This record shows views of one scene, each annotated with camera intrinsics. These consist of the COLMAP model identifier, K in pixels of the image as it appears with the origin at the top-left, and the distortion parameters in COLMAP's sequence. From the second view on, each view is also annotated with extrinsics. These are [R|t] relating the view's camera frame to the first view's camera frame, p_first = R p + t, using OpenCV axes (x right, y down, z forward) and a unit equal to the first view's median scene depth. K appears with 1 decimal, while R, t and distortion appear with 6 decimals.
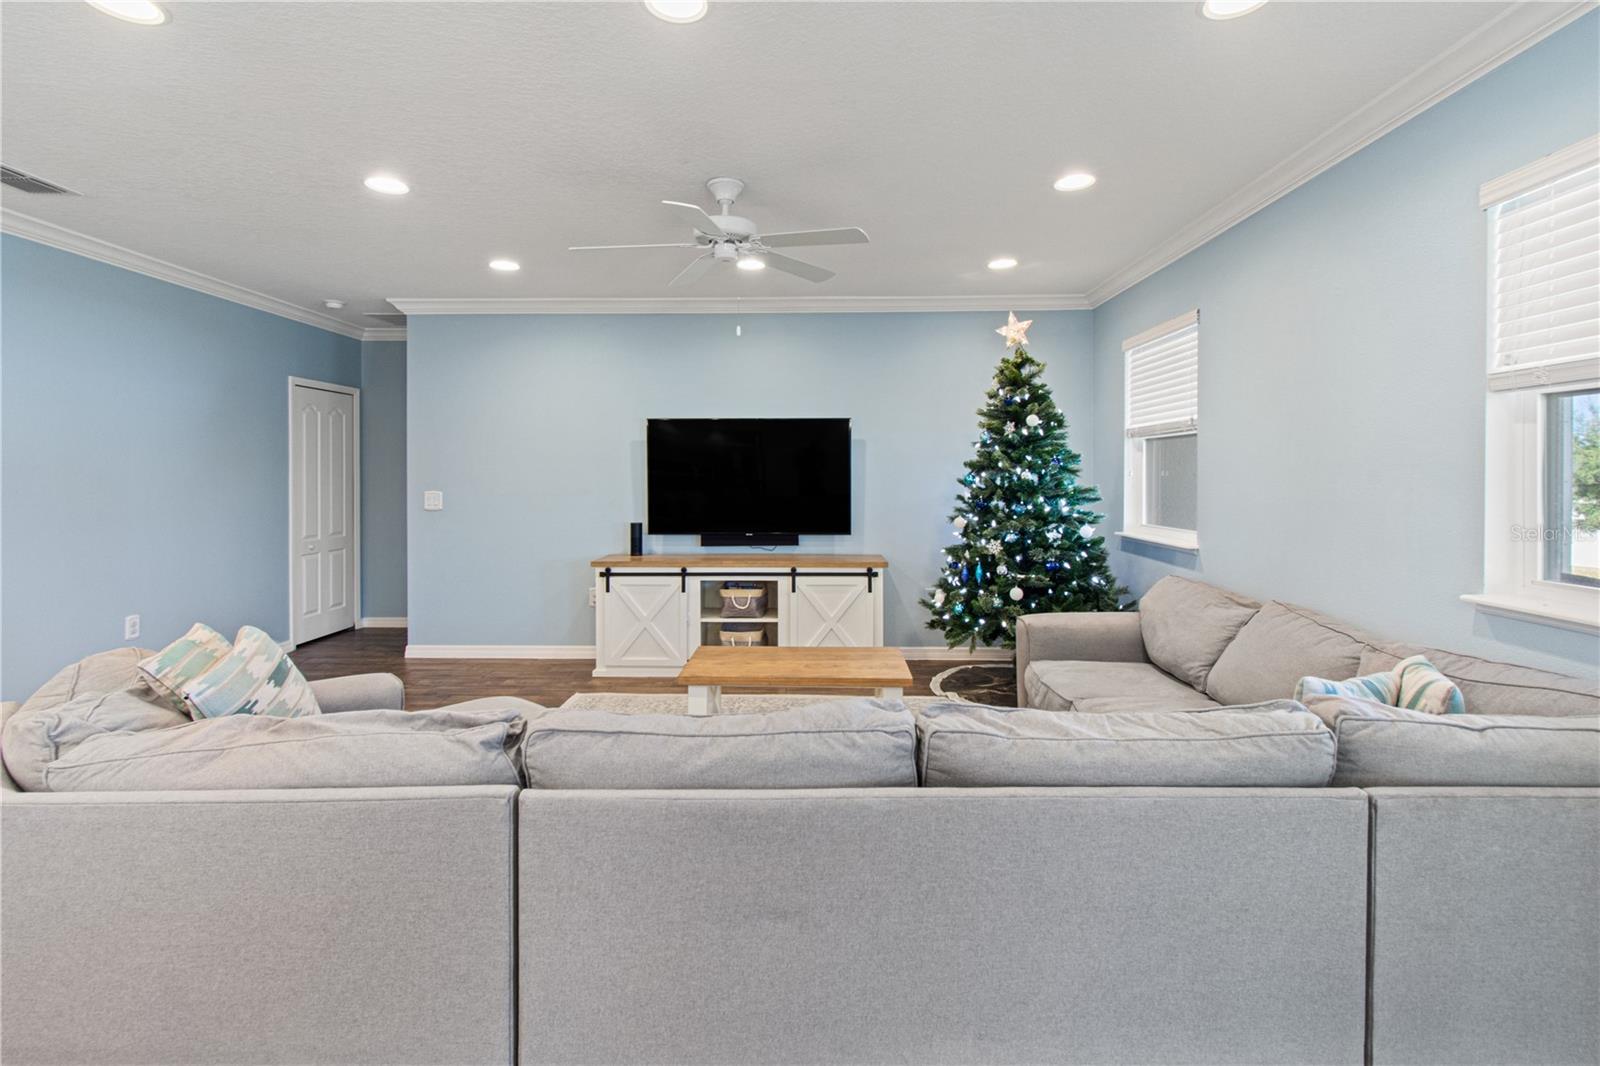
lens RADIAL K [[713.2, 0, 800.9], [0, 713.2, 482.0], [0, 0, 1]] dist [0.000815, 0.000034]
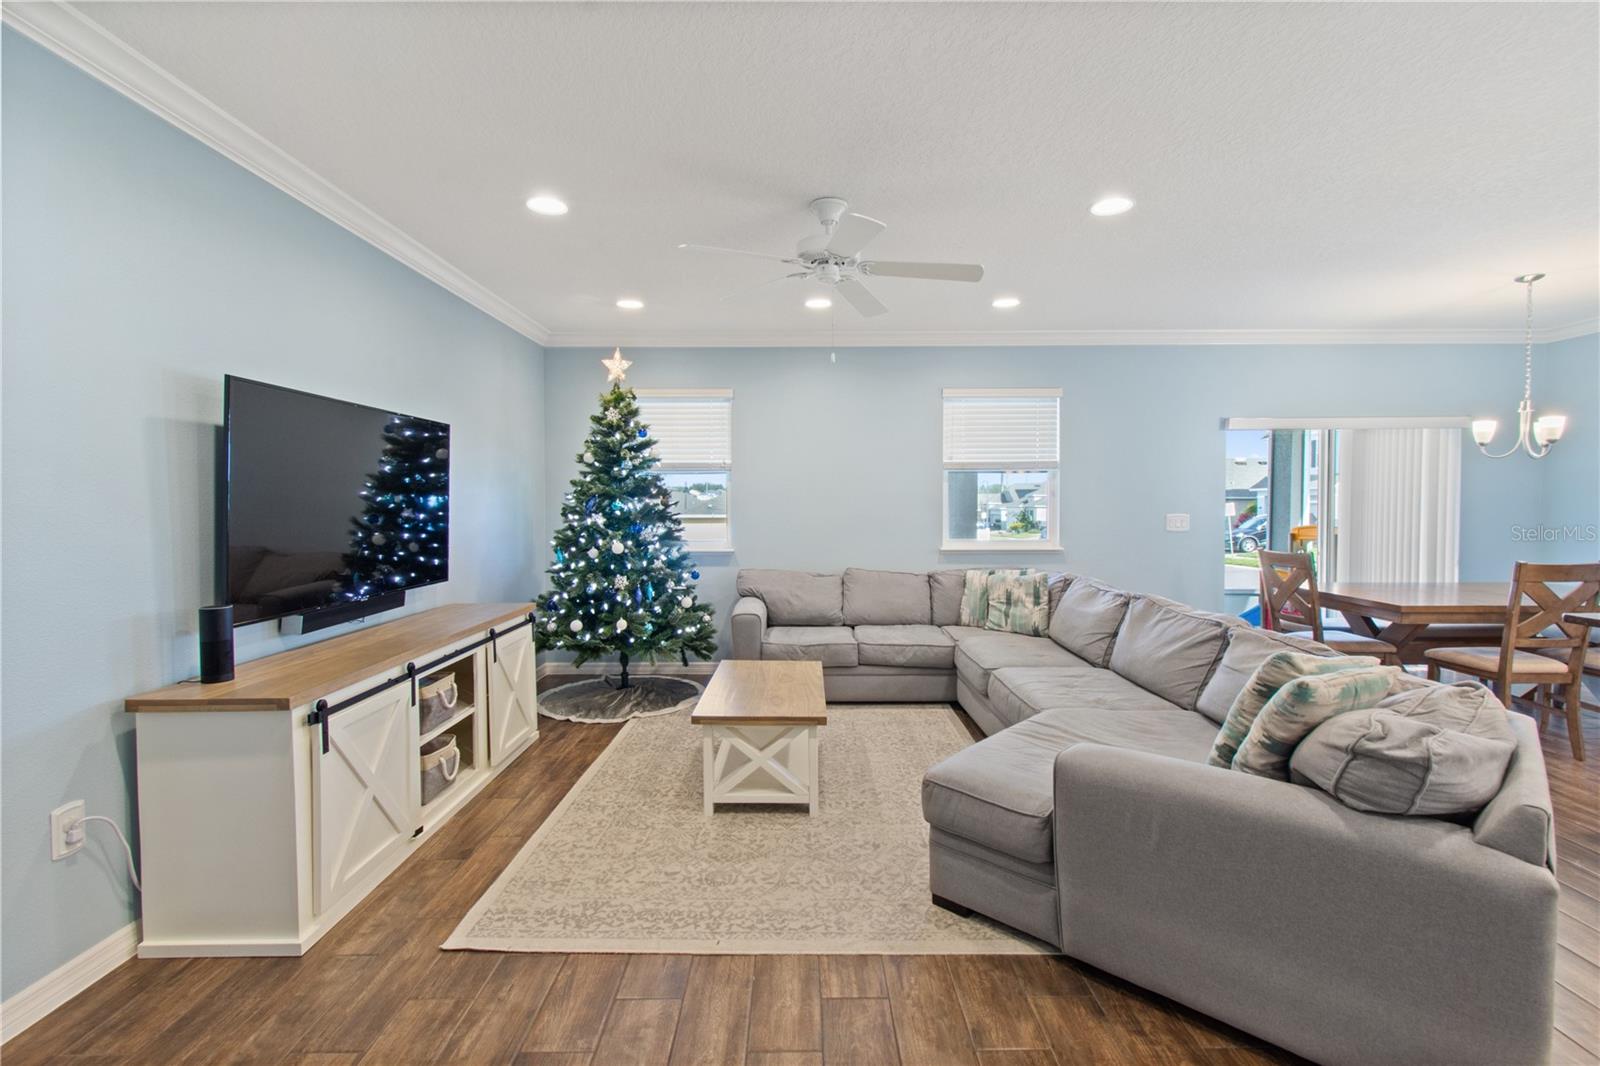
lens RADIAL K [[734.2, 0, 797.1], [0, 734.2, 496.8], [0, 0, 1]] dist [0.001907, 0.000180]
pose [[-0.012934, 0.003610, 0.999910, -0.761914], [0.006243, 0.999974, -0.003529, -0.009233], [-0.999897, 0.006197, -0.012956, 0.697464]]
